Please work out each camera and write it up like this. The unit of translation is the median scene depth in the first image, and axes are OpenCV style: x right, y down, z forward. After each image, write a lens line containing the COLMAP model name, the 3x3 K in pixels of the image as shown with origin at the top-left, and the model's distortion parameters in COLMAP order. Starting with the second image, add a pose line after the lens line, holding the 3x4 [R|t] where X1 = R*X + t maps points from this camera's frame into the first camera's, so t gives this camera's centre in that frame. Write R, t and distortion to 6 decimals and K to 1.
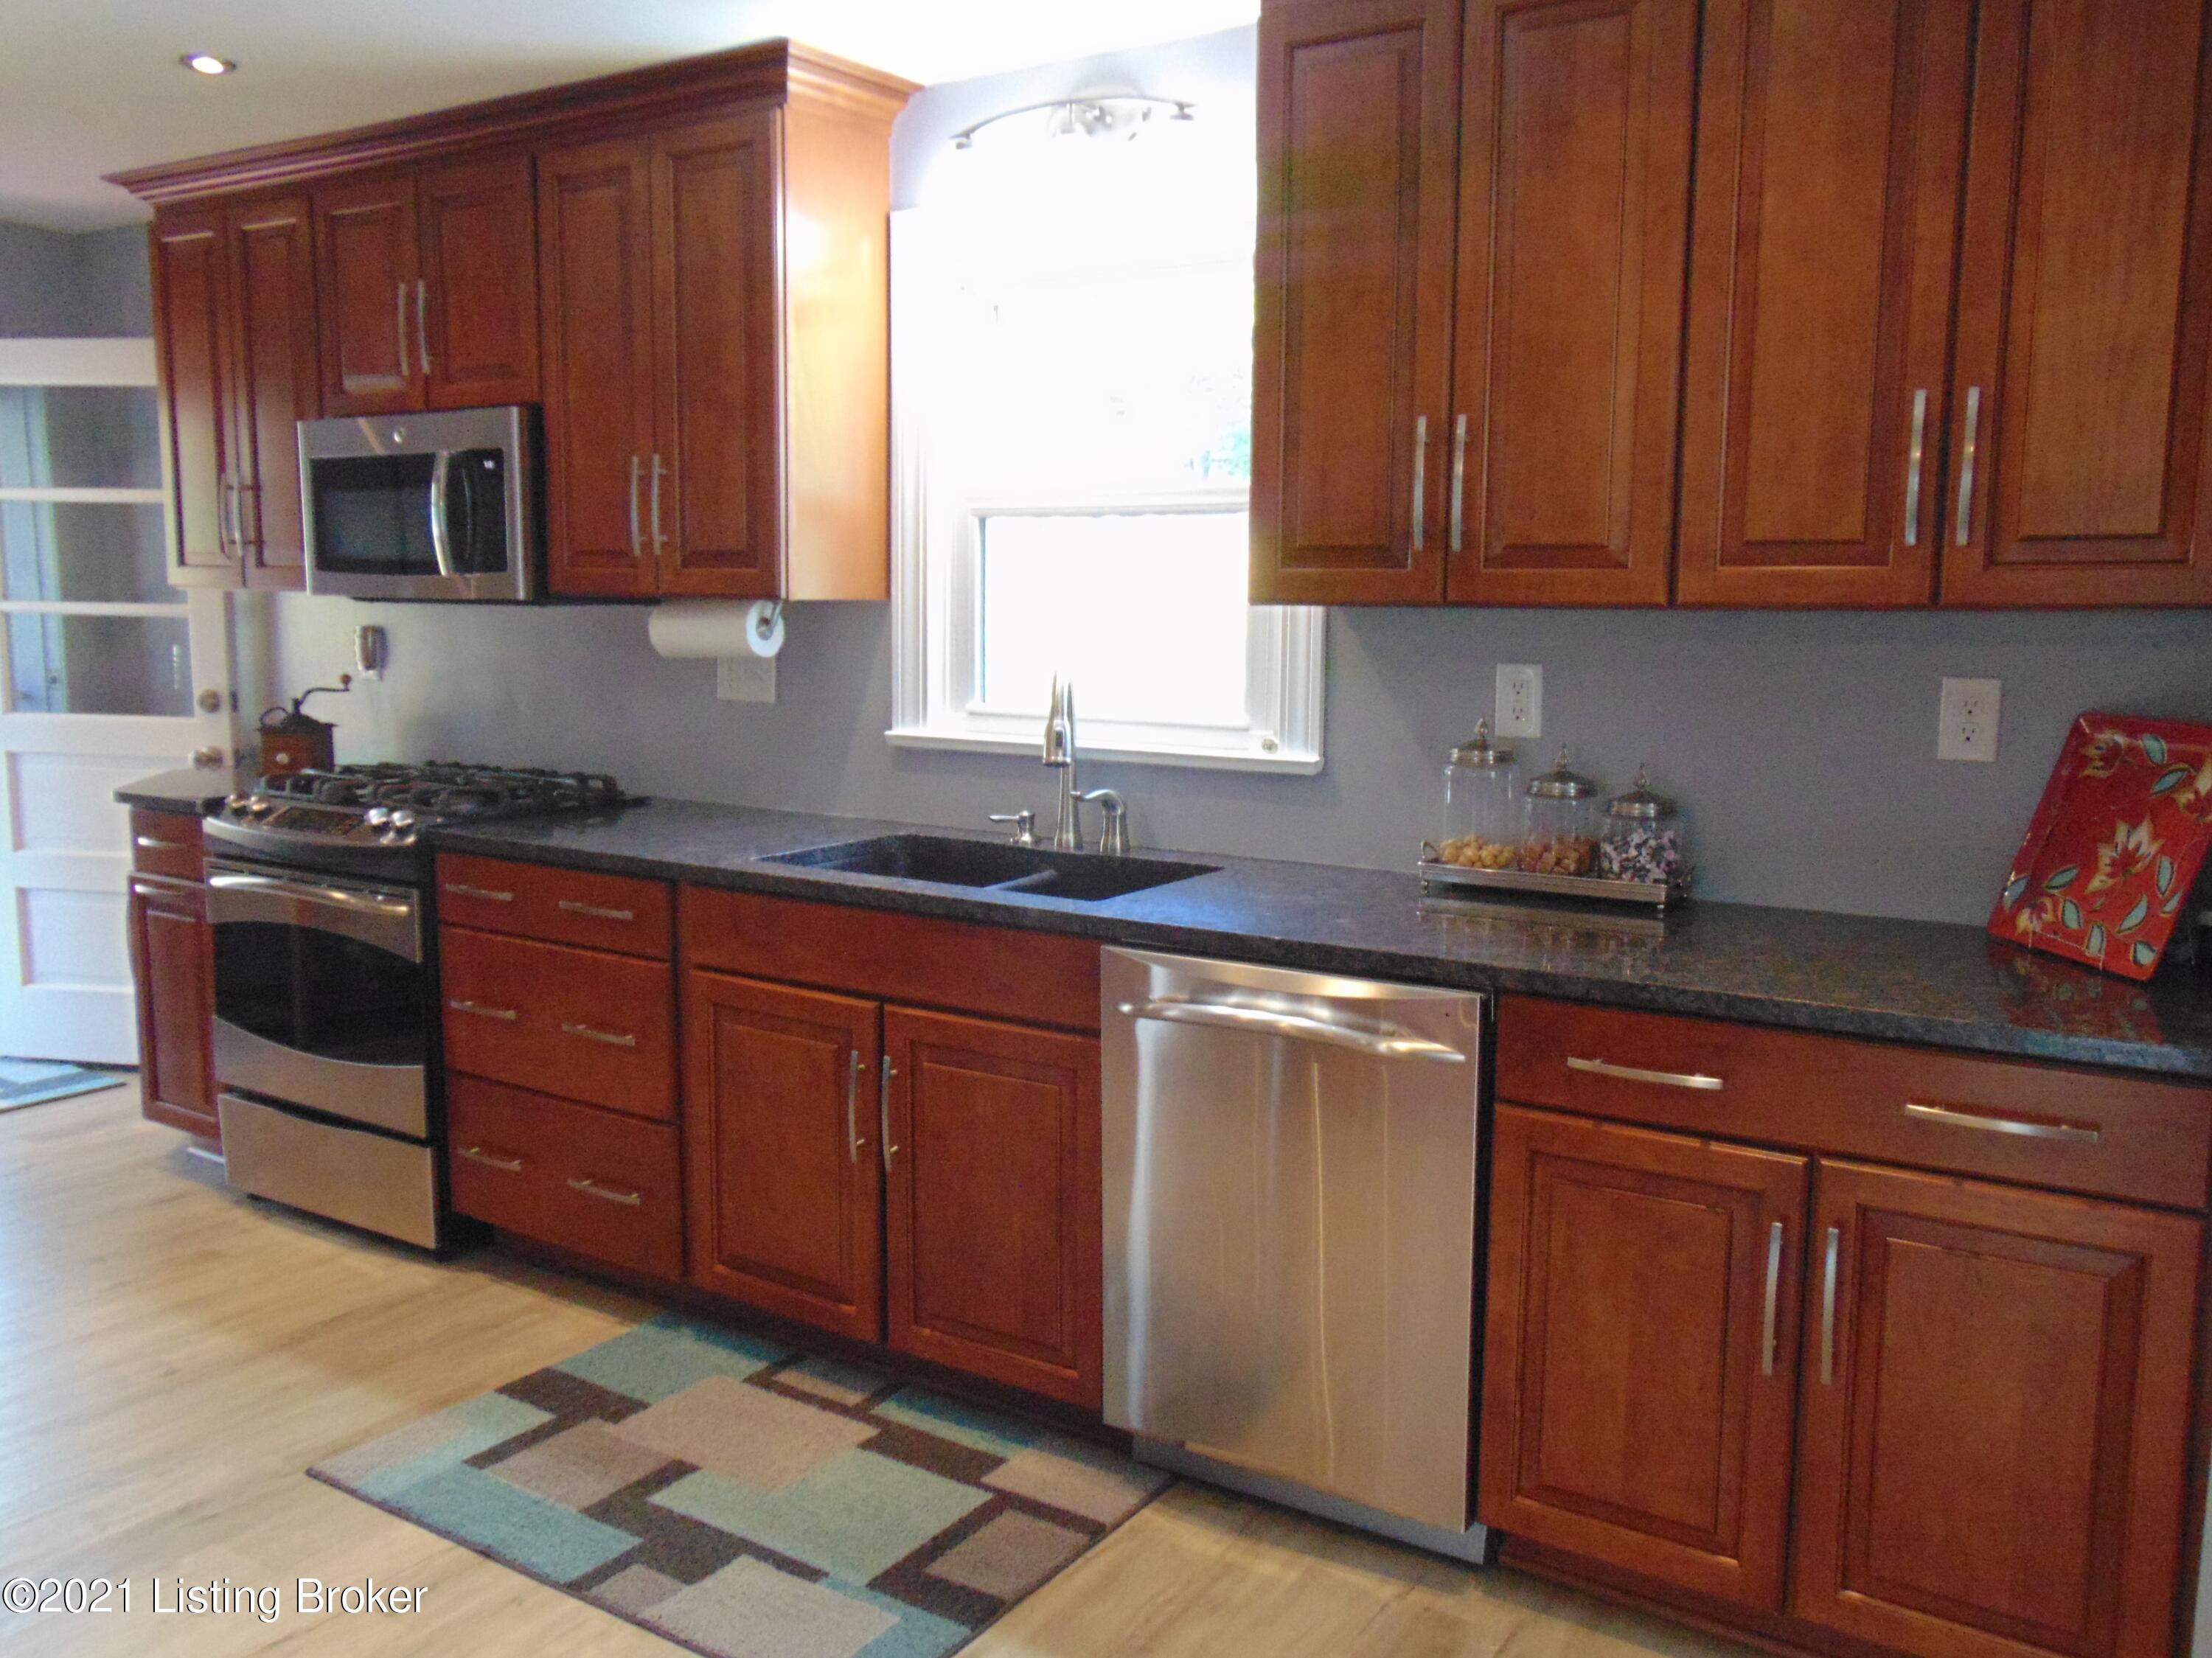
lens RADIAL K [[1888.4, 0, 1101.5], [0, 1888.4, 826.3], [0, 0, 1]] dist [0.042743, -0.006529]
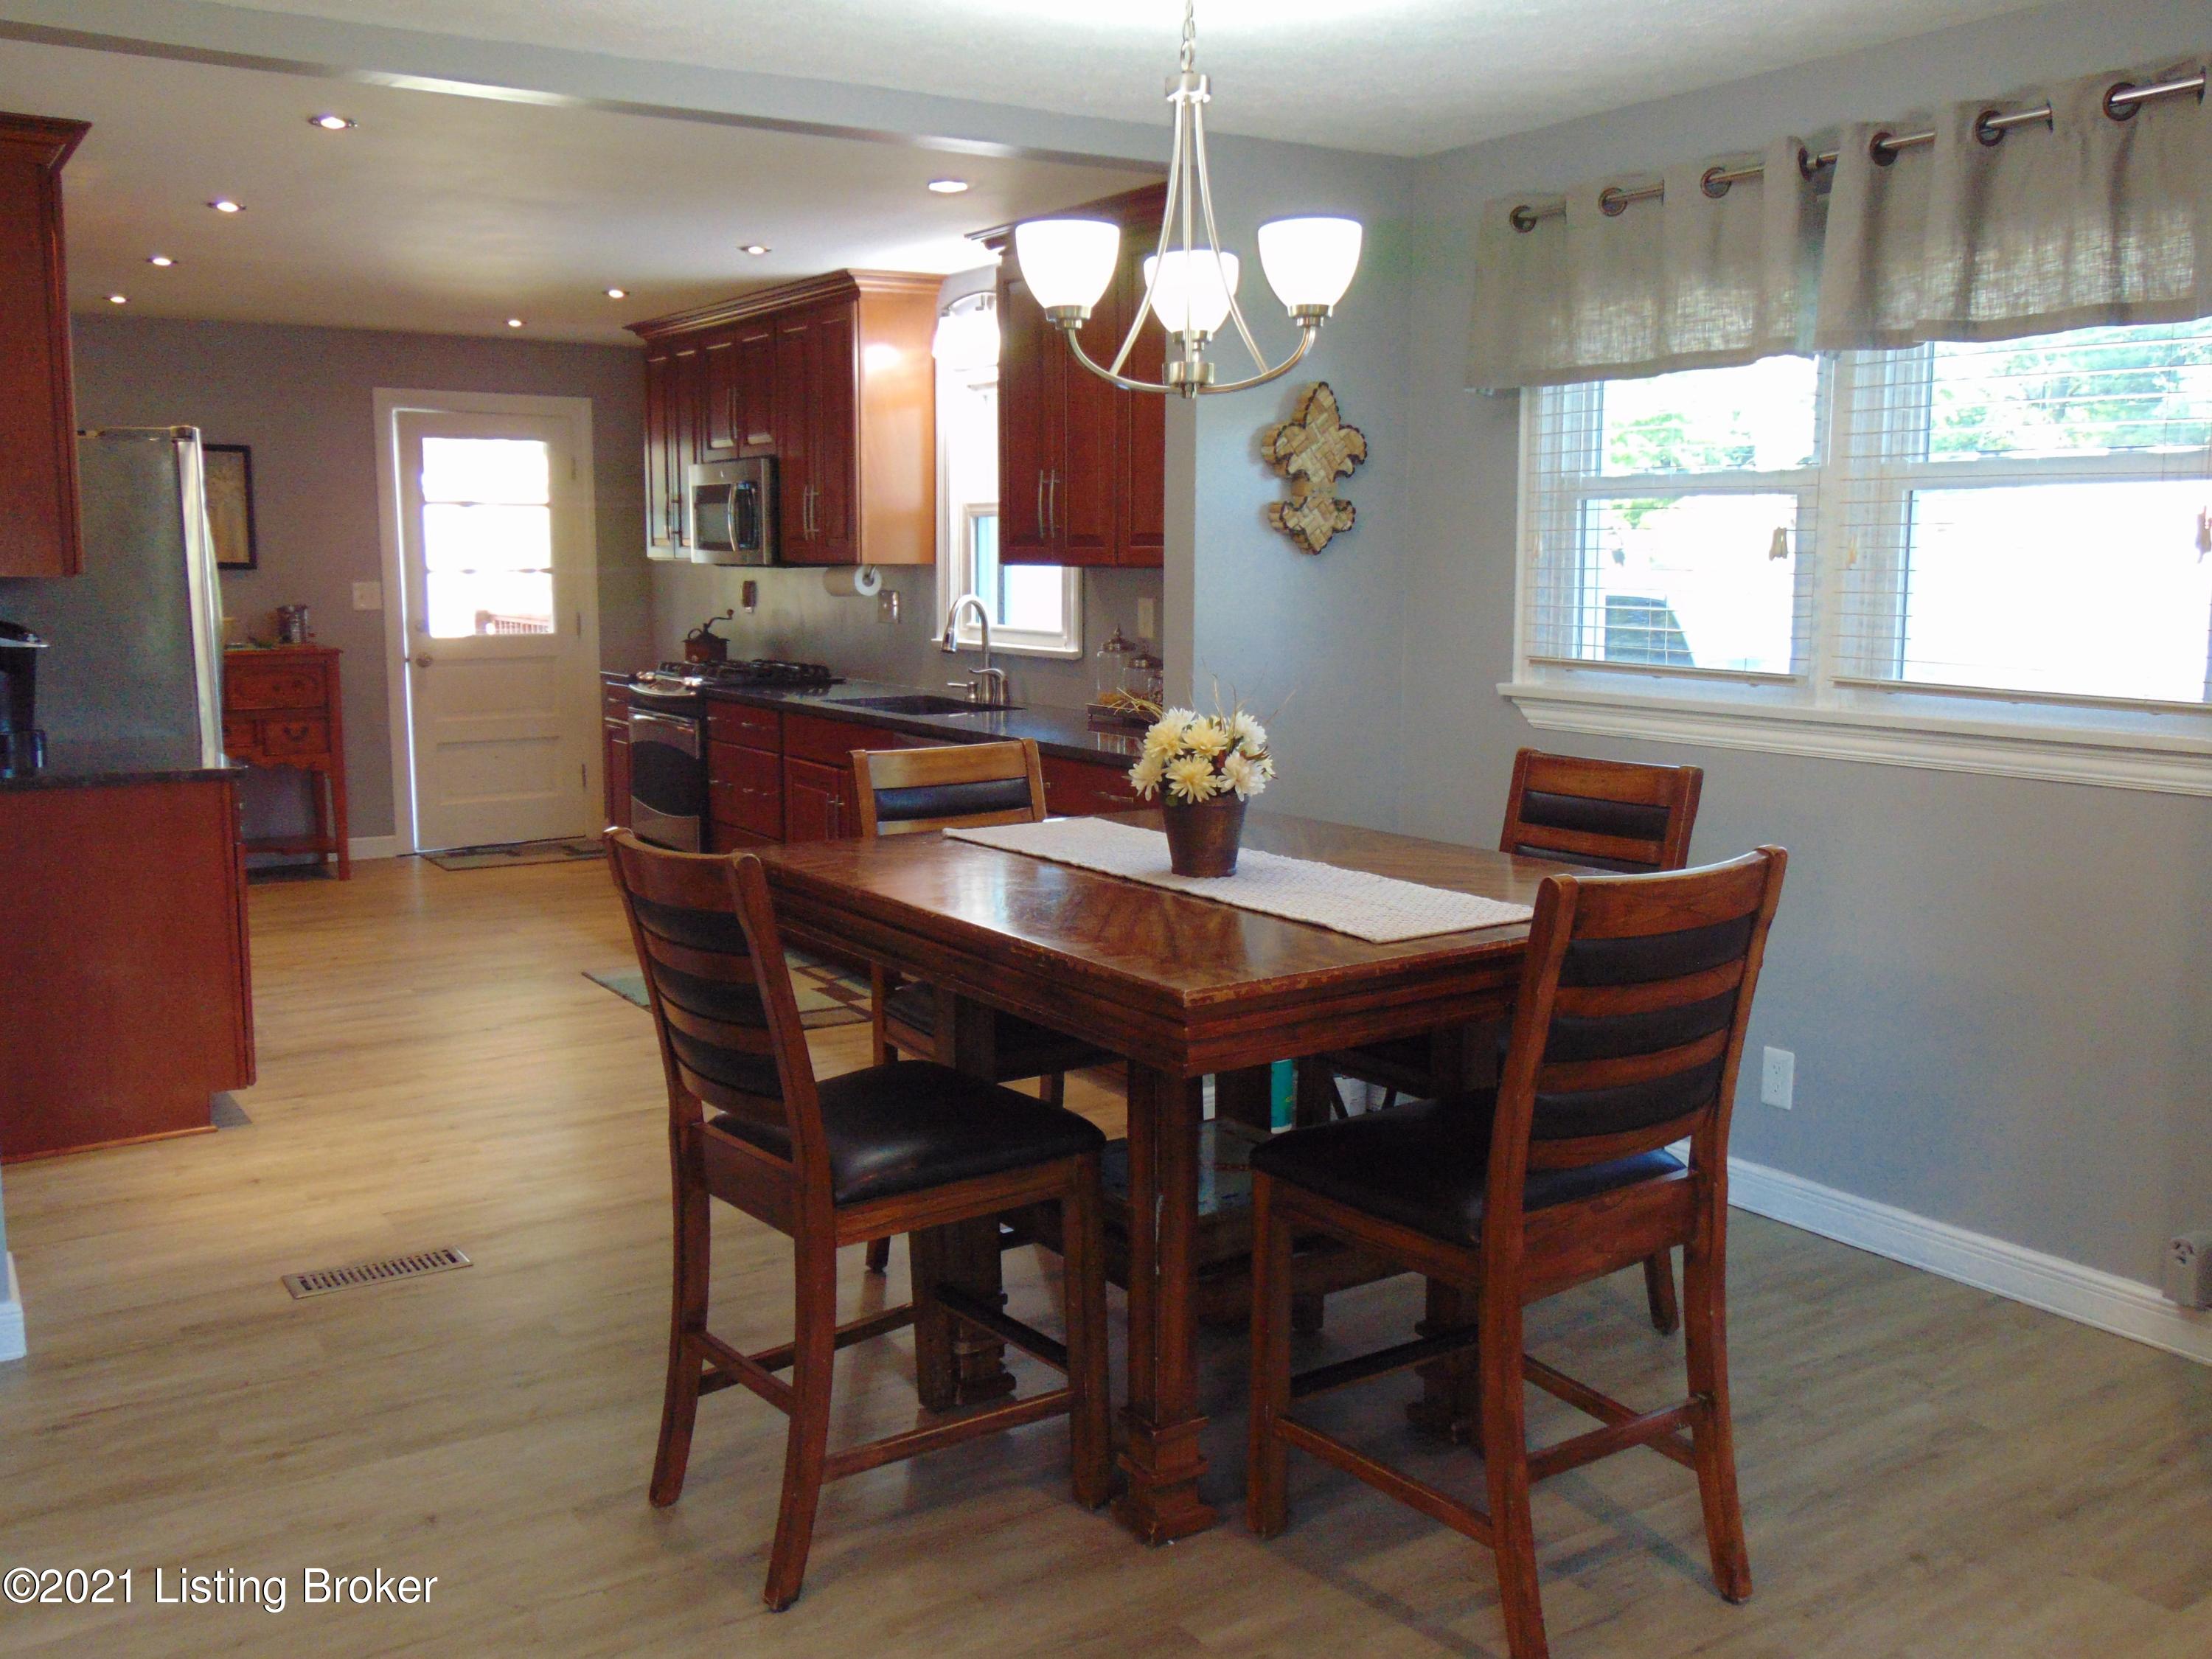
lens RADIAL K [[1932.4, 0, 1110.6], [0, 1932.4, 830.6], [0, 0, 1]] dist [0.017518, 0.005462]
pose [[0.919449, 0.050400, -0.389965, 0.768548], [-0.045720, 0.998728, 0.021282, 0.084246], [0.390541, -0.001738, 0.920584, -0.607253]]
